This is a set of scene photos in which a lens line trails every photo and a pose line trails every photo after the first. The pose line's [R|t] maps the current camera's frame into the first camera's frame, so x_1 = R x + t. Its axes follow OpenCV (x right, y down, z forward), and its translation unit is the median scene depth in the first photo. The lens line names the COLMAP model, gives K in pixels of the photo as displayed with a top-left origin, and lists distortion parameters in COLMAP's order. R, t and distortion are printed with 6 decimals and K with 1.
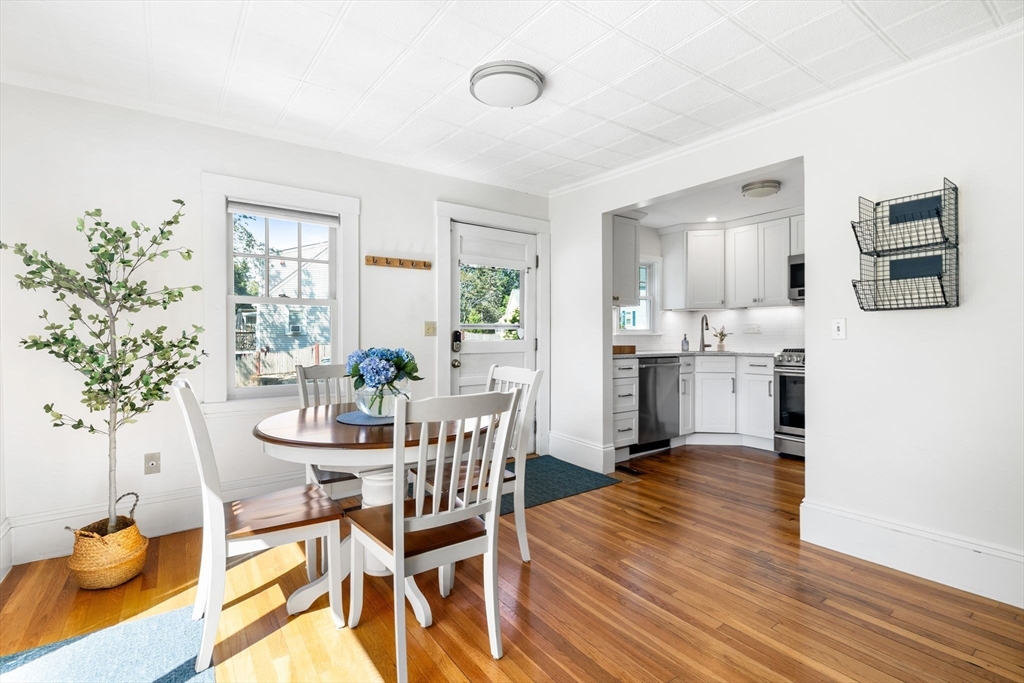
lens RADIAL K [[469.3, 0, 512.5], [0, 469.3, 337.1], [0, 0, 1]] dist [0.000519, 0.000142]
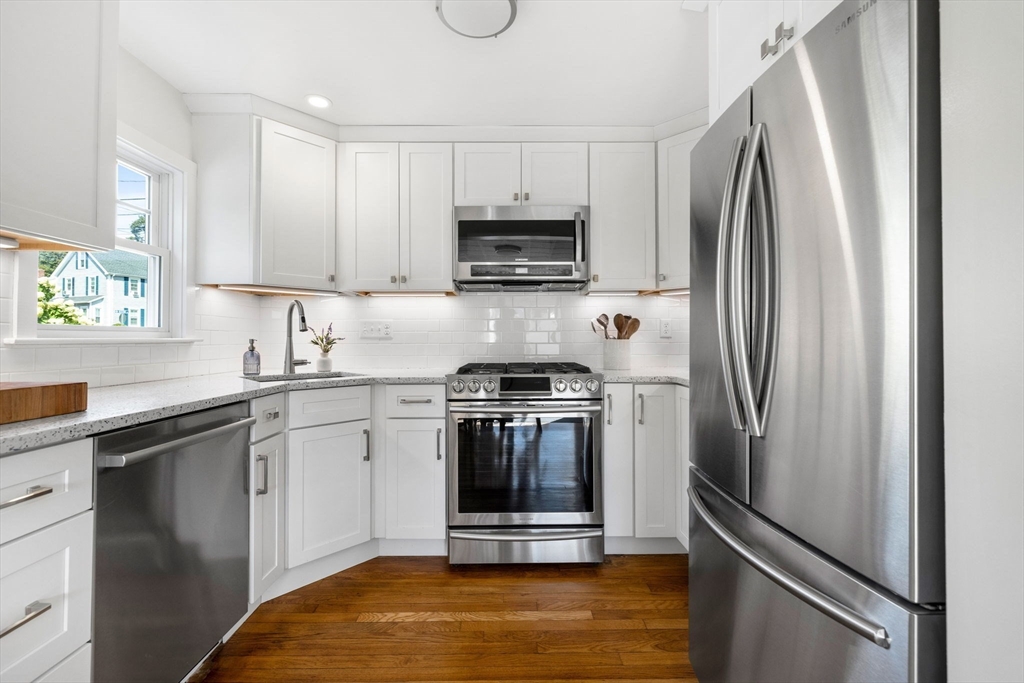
lens RADIAL K [[427.8, 0, 512.9], [0, 427.8, 335.8], [0, 0, 1]] dist [0.000600, -0.000036]
pose [[0.568518, 0.009949, 0.822611, 0.181152], [-0.001852, 0.999940, -0.010813, -0.006462], [-0.822669, 0.004624, 0.568502, 0.597453]]
